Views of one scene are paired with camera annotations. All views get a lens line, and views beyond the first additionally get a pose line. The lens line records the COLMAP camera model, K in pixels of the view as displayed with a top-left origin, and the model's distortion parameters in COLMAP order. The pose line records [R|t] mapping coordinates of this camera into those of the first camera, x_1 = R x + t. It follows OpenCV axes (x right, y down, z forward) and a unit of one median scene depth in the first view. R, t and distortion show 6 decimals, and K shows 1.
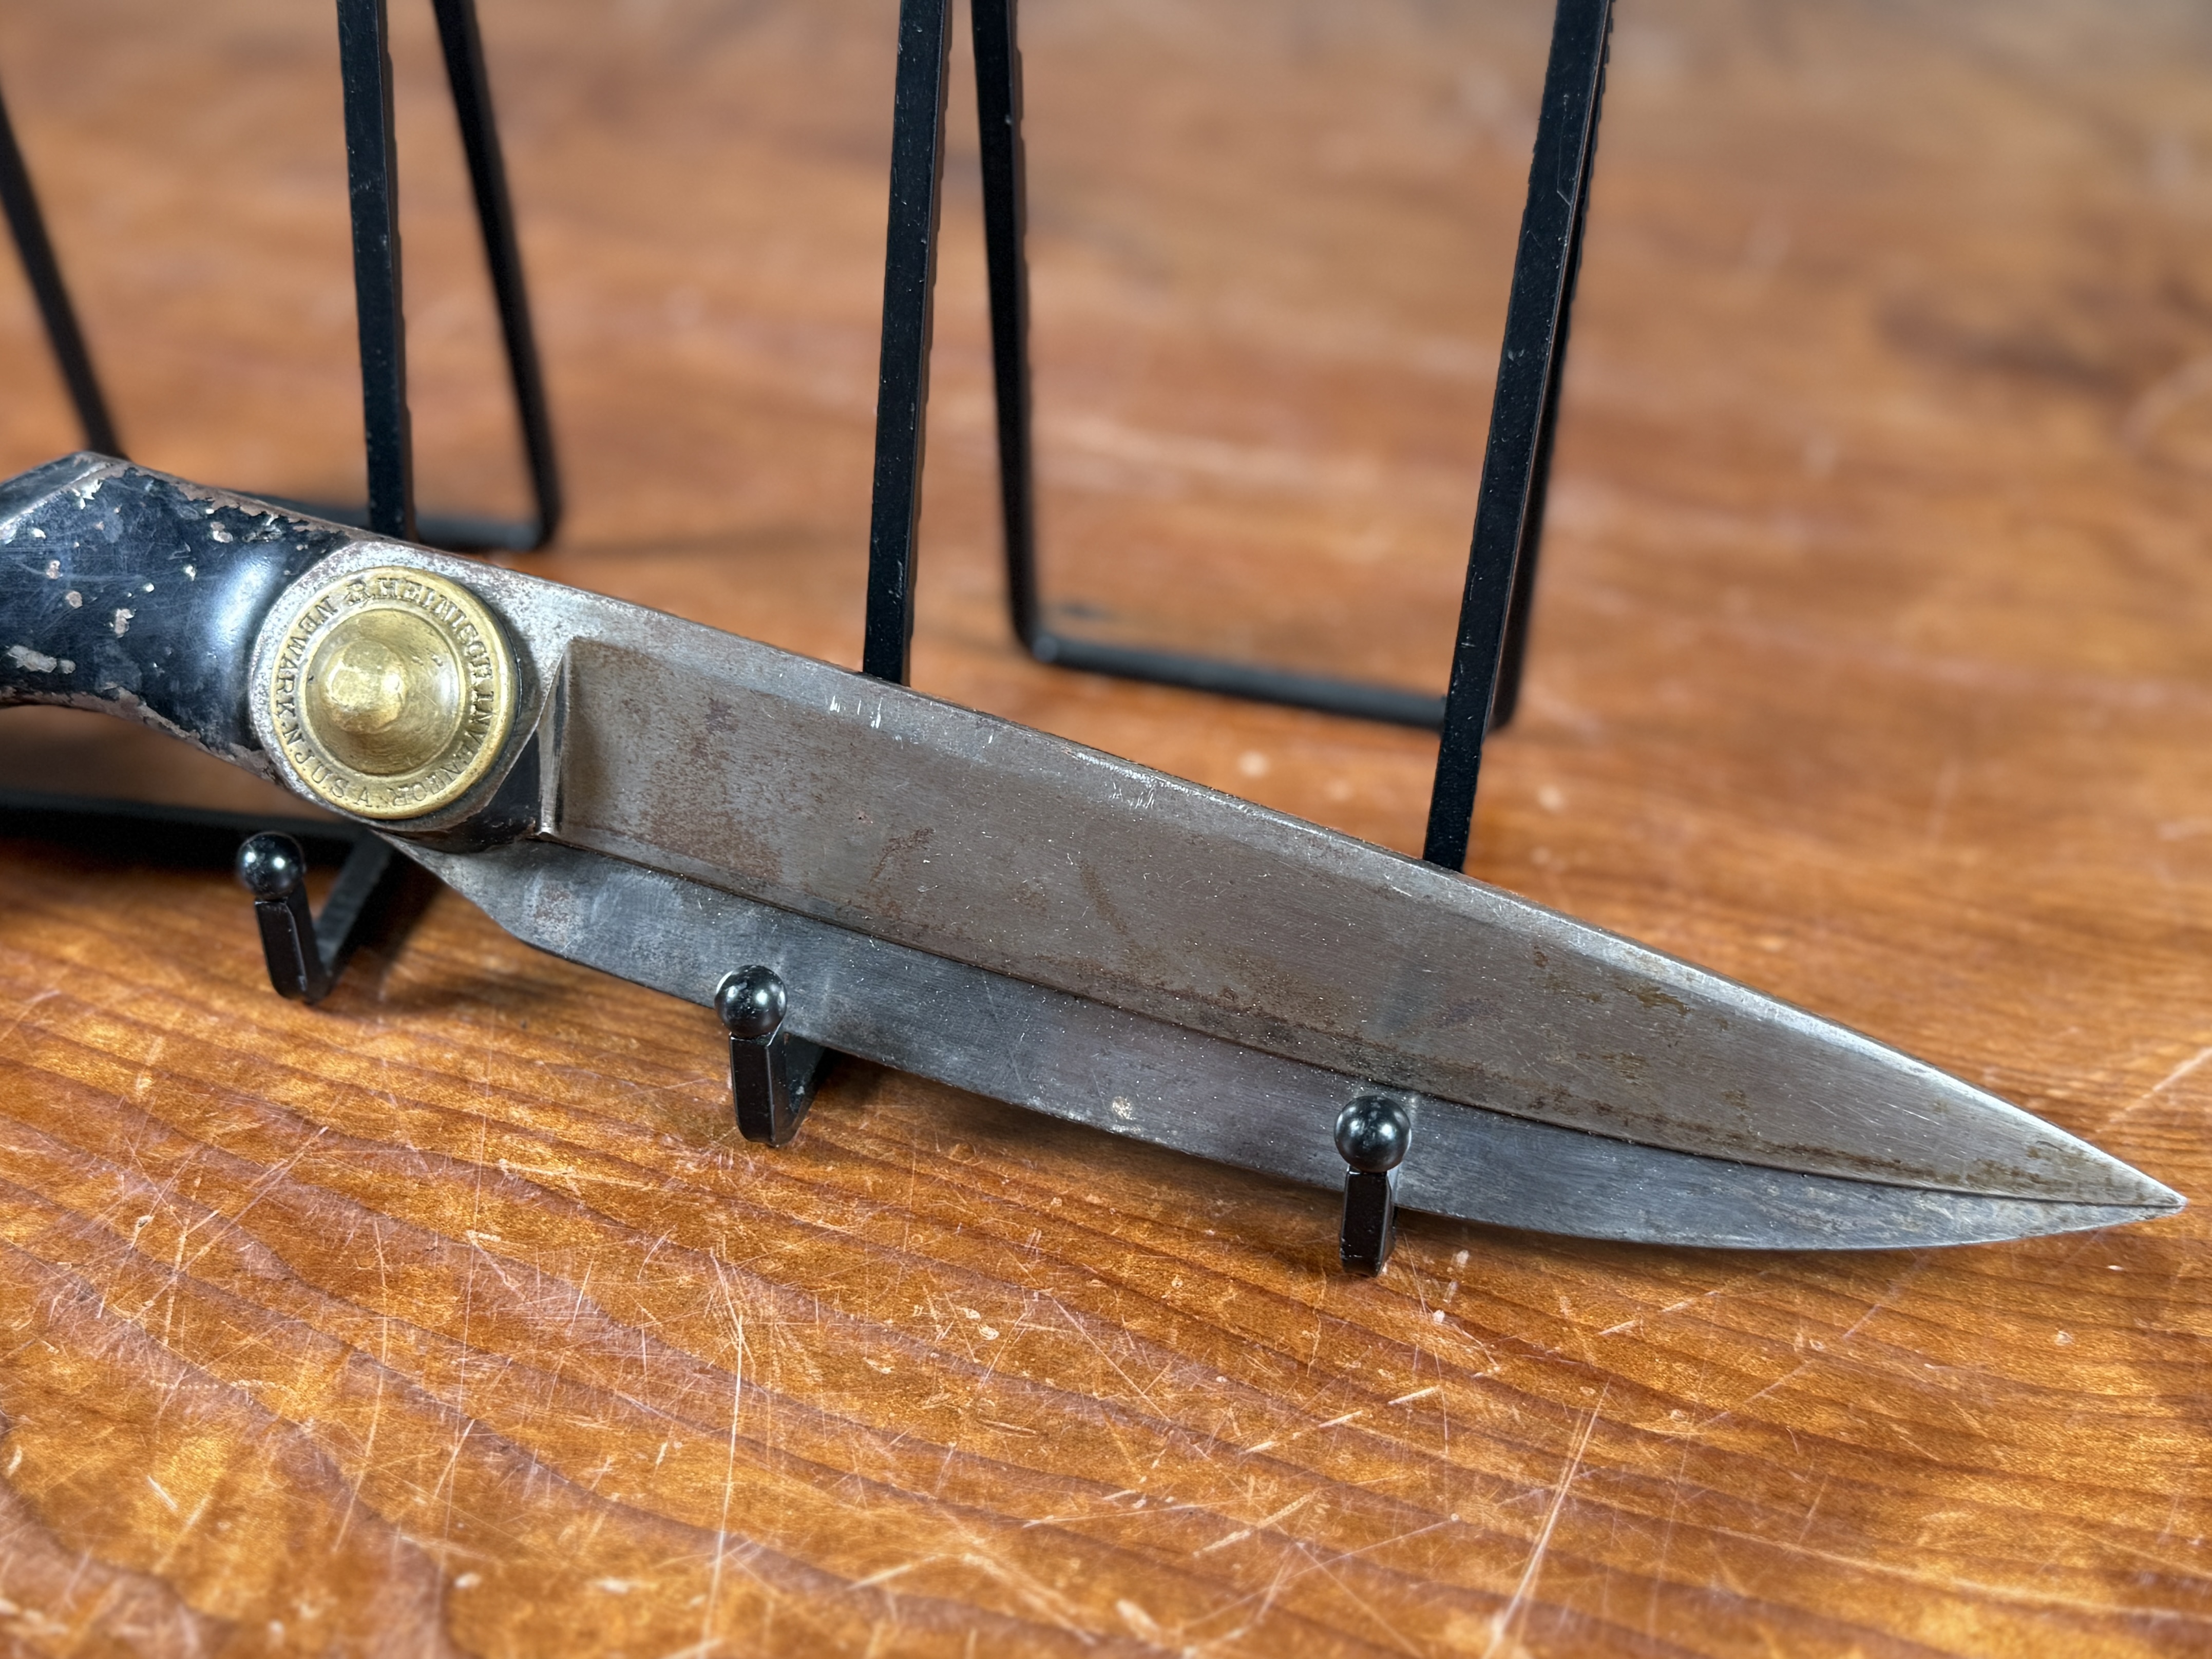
lens RADIAL K [[2714.4, 0, 956.4], [0, 2714.4, 821.0], [0, 0, 1]] dist [0.179814, -0.526802]
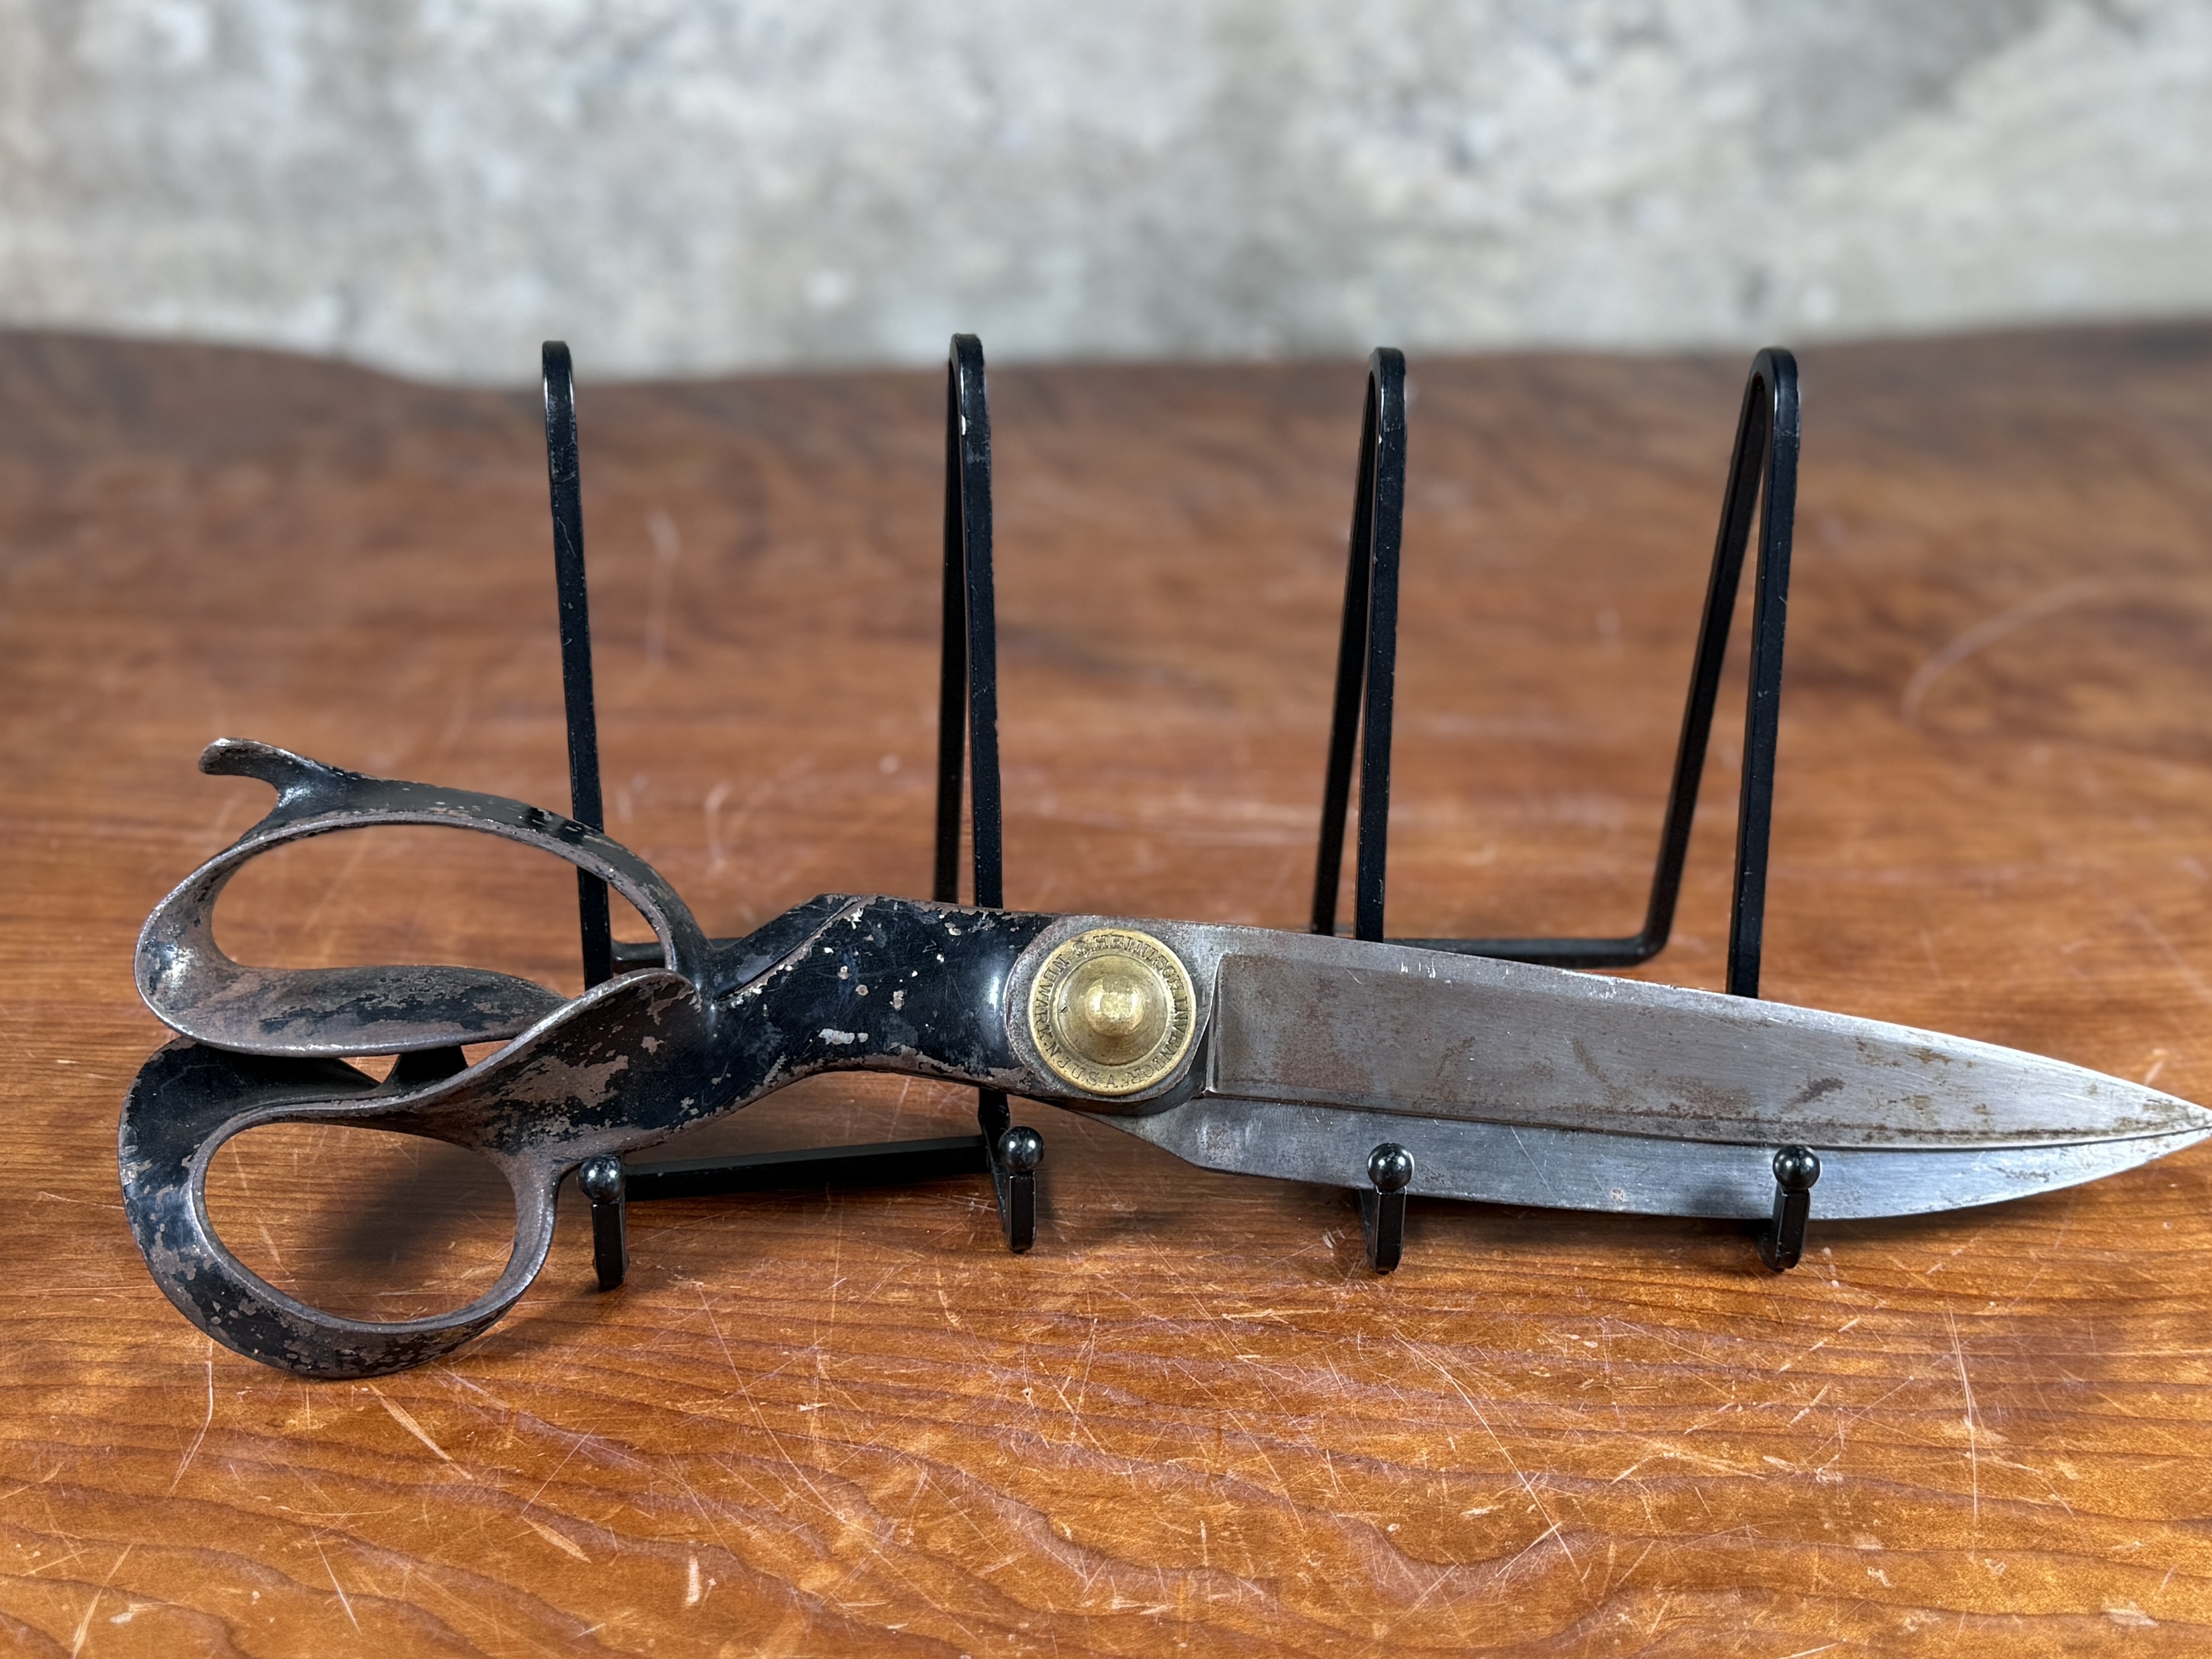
lens RADIAL K [[2994.0, 0, 1134.0], [0, 2994.0, 834.2], [0, 0, 1]] dist [0.159786, -0.386318]
pose [[0.941382, -0.141144, 0.306397, -0.694827], [0.186676, 0.974482, -0.124648, 0.066890], [-0.280985, 0.174539, 0.943707, -0.582378]]
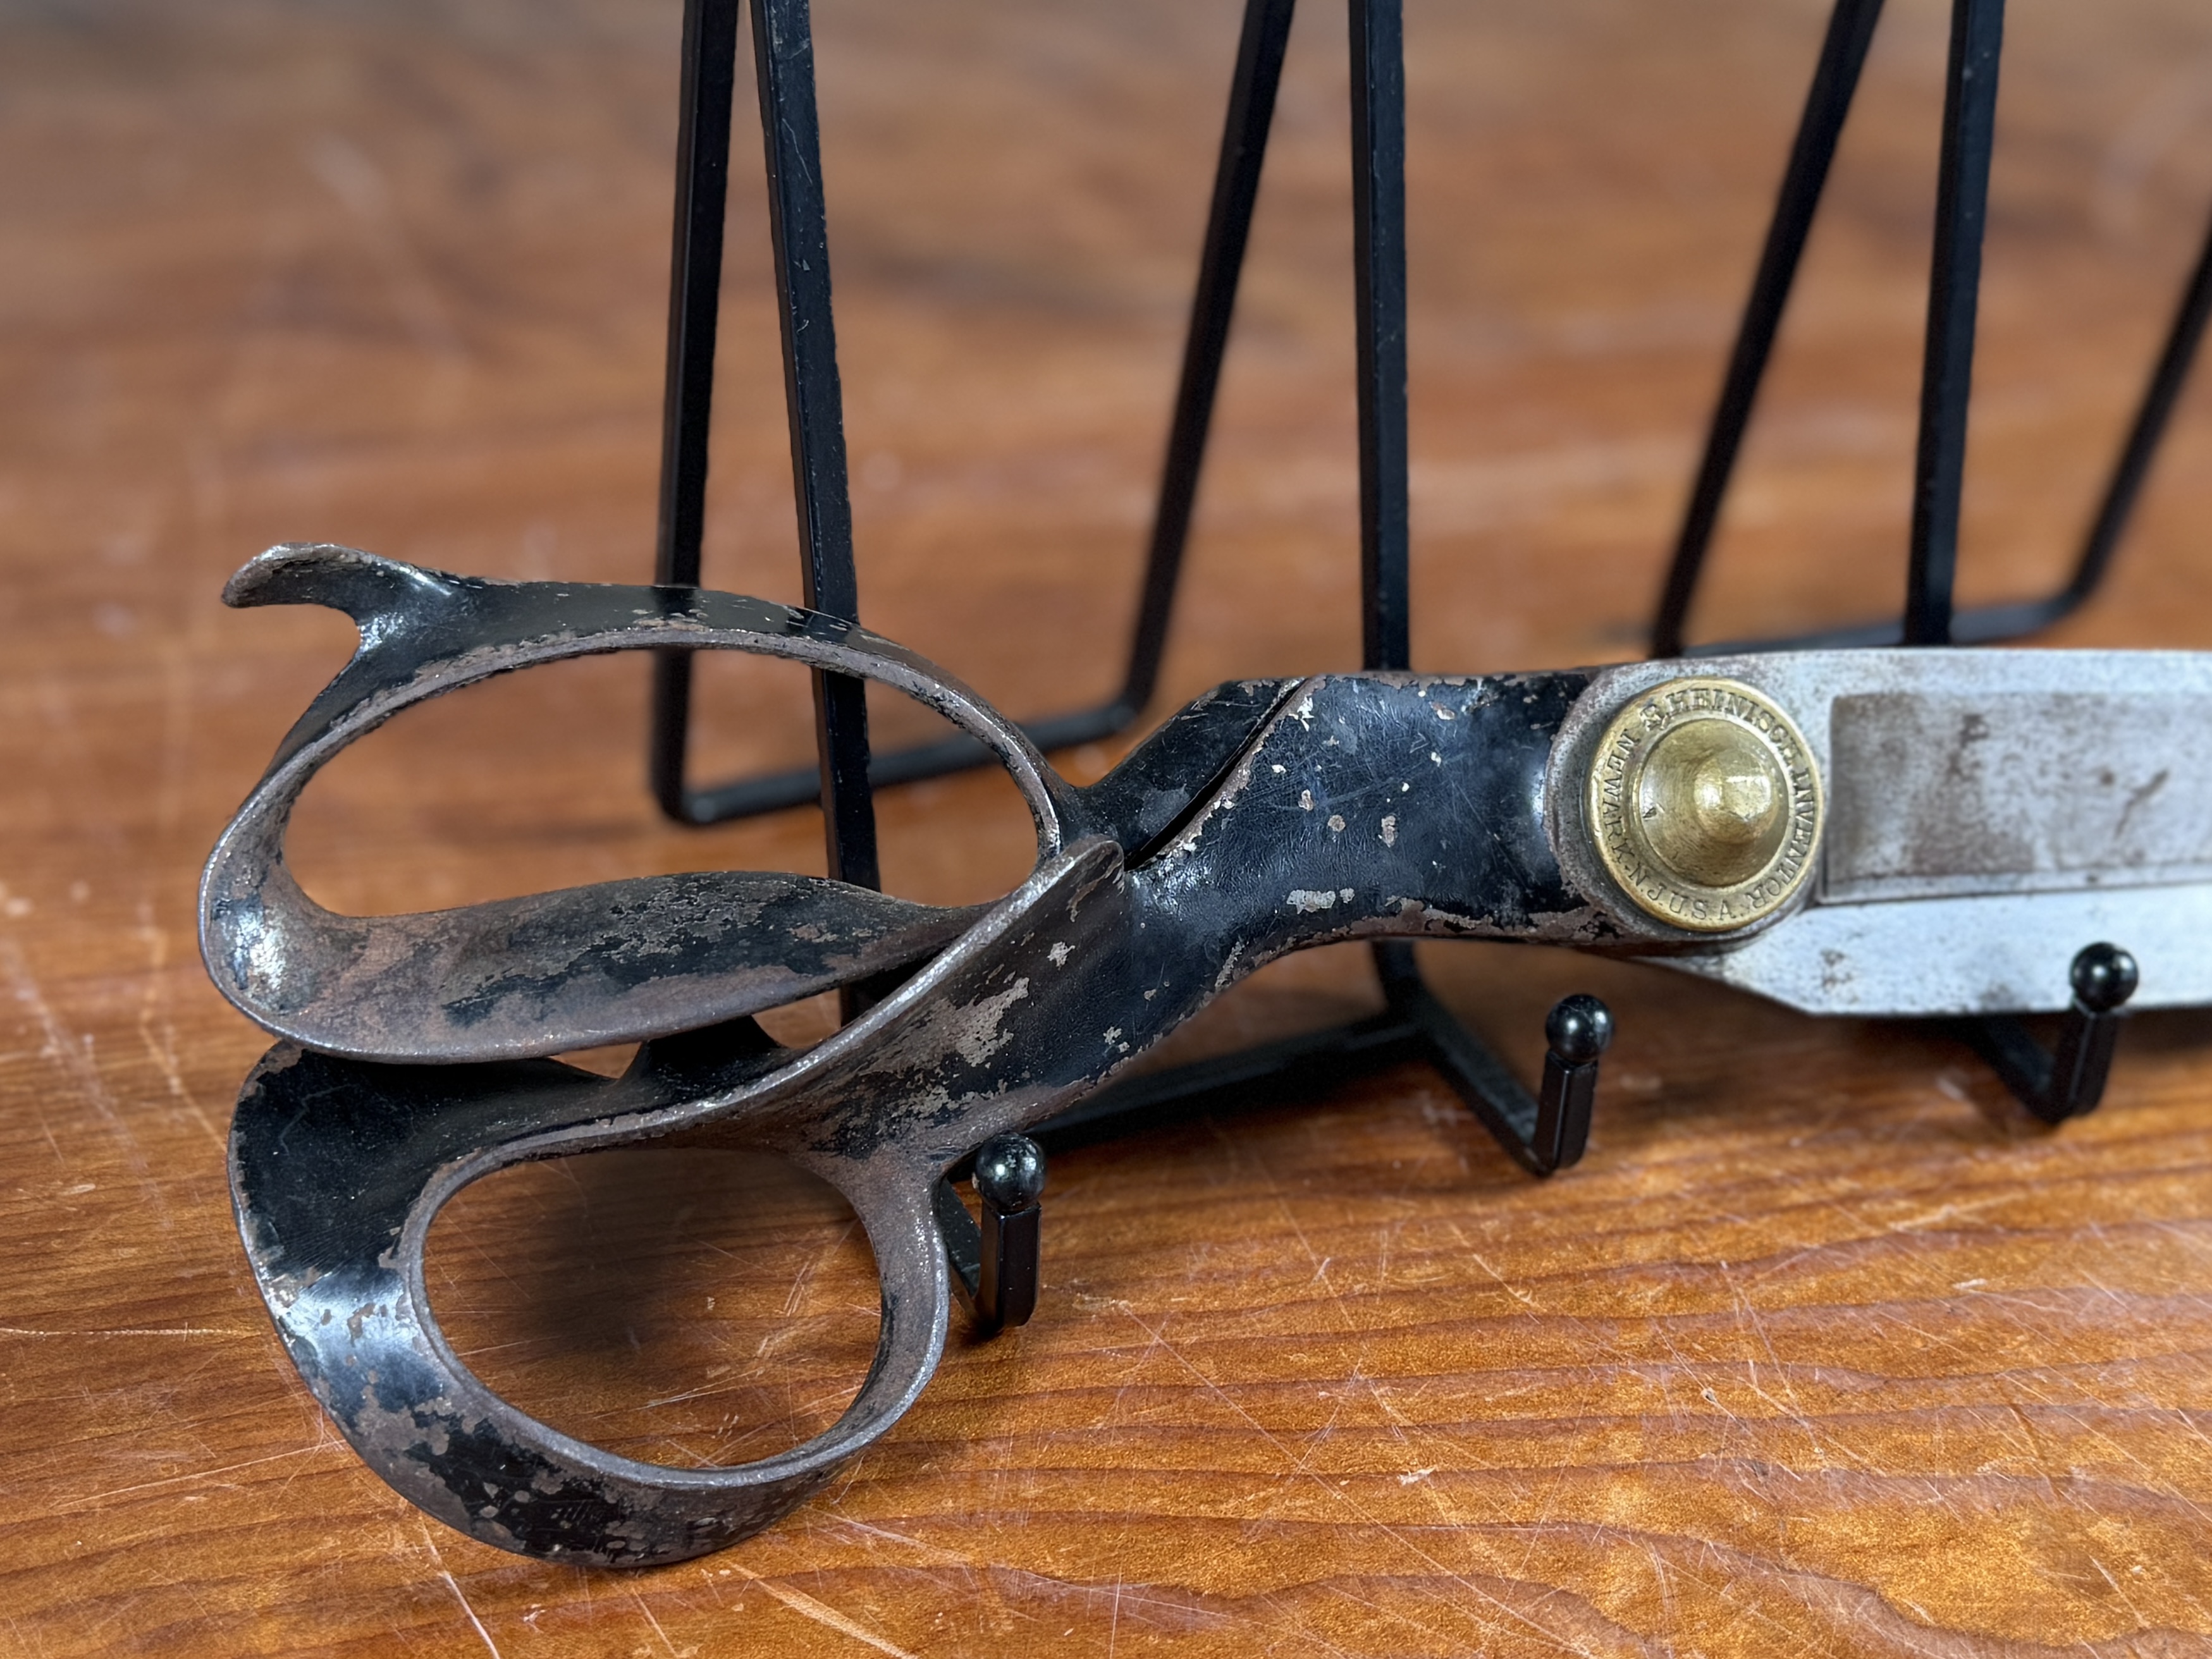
lens RADIAL K [[3378.1, 0, 1106.0], [0, 3378.1, 829.5], [0, 0, 1]] dist [0.202668, -0.580131]
pose [[0.815995, -0.291917, 0.498935, -1.011000], [0.318006, 0.947470, 0.034255, -0.150707], [-0.482726, 0.130713, 0.865962, 0.042511]]
